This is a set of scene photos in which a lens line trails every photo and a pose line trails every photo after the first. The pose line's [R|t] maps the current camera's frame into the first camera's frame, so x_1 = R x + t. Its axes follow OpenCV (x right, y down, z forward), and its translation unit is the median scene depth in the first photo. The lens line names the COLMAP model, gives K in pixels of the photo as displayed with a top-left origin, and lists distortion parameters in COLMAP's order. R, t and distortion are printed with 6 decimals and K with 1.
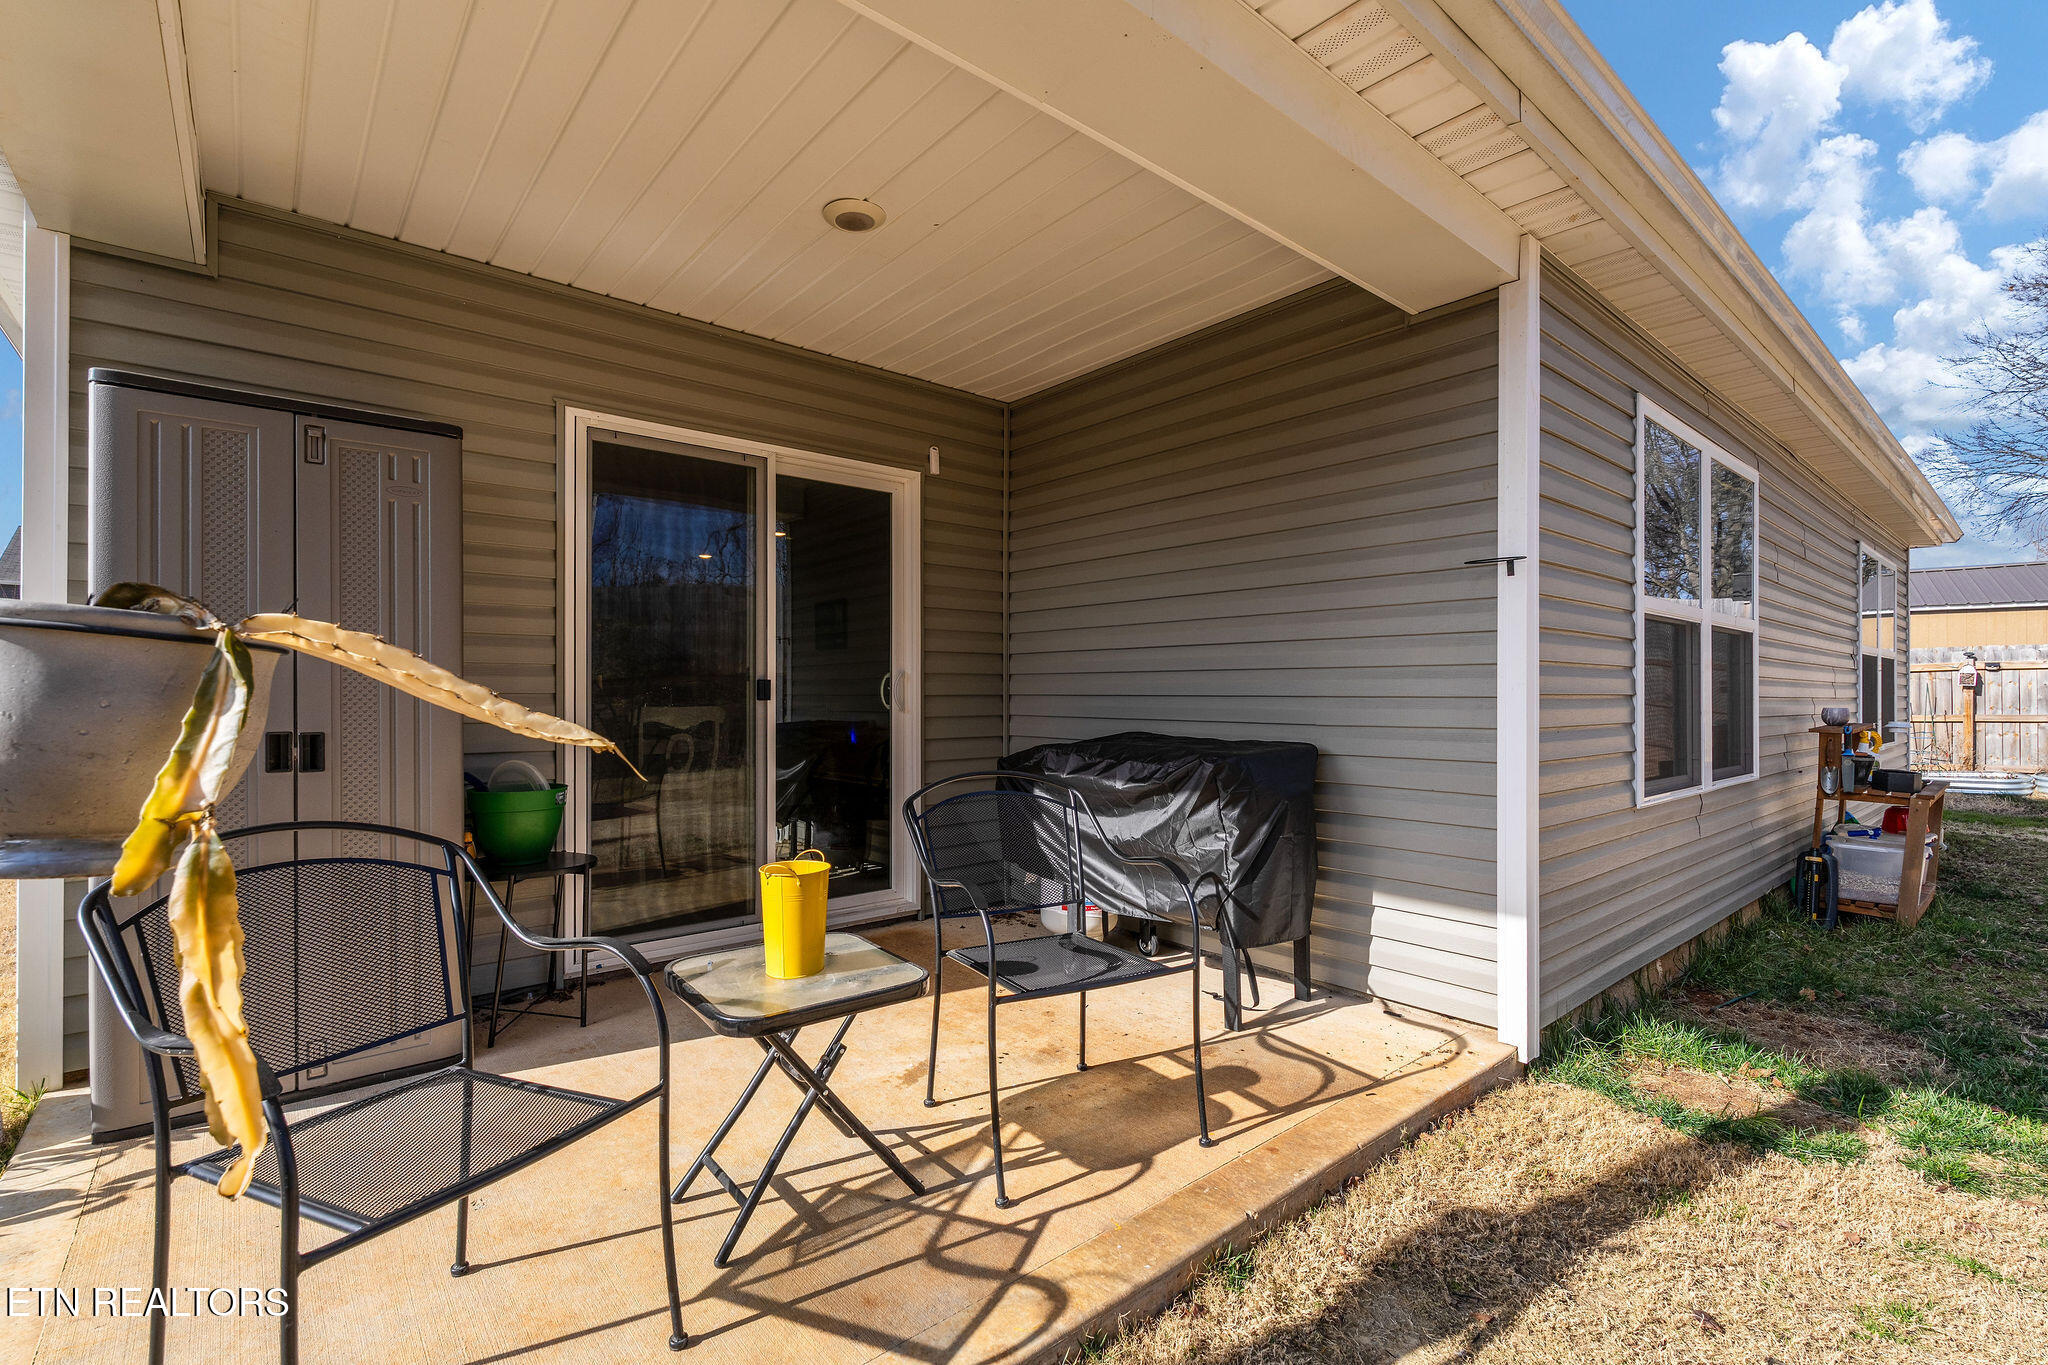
lens RADIAL K [[920.7, 0, 1039.0], [0, 920.7, 676.1], [0, 0, 1]] dist [-0.000864, -0.000289]
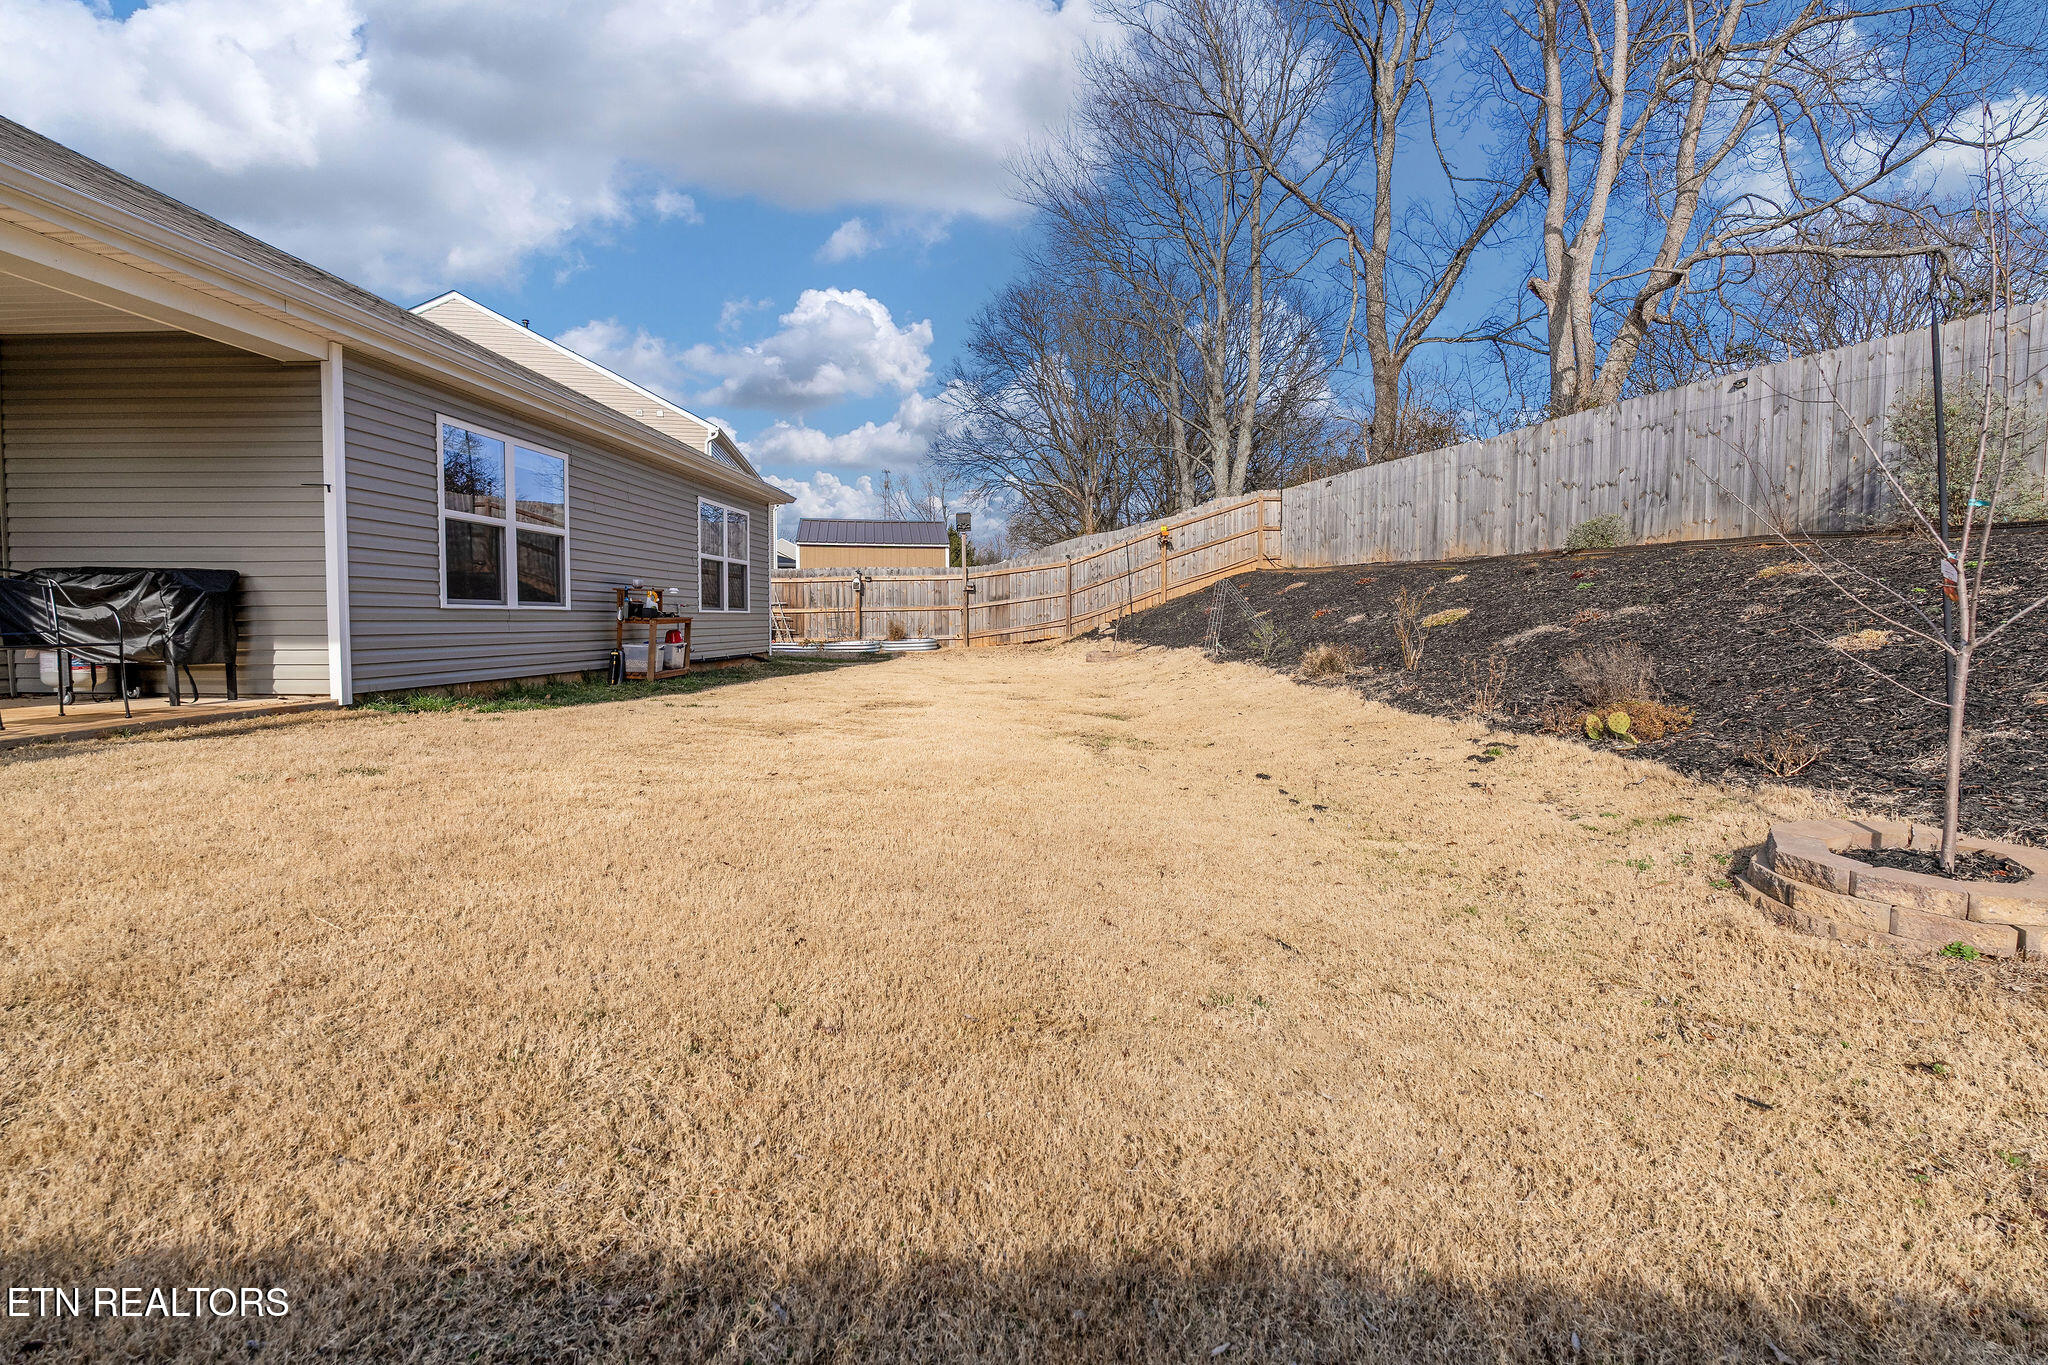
lens RADIAL K [[920.7, 0, 1039.0], [0, 920.7, 676.1], [0, 0, 1]] dist [-0.000864, -0.000289]
pose [[0.699576, -0.041039, 0.713378, 0.090428], [-0.020506, 0.996785, 0.077452, 0.114295], [-0.714264, -0.068812, 0.696486, -1.639205]]
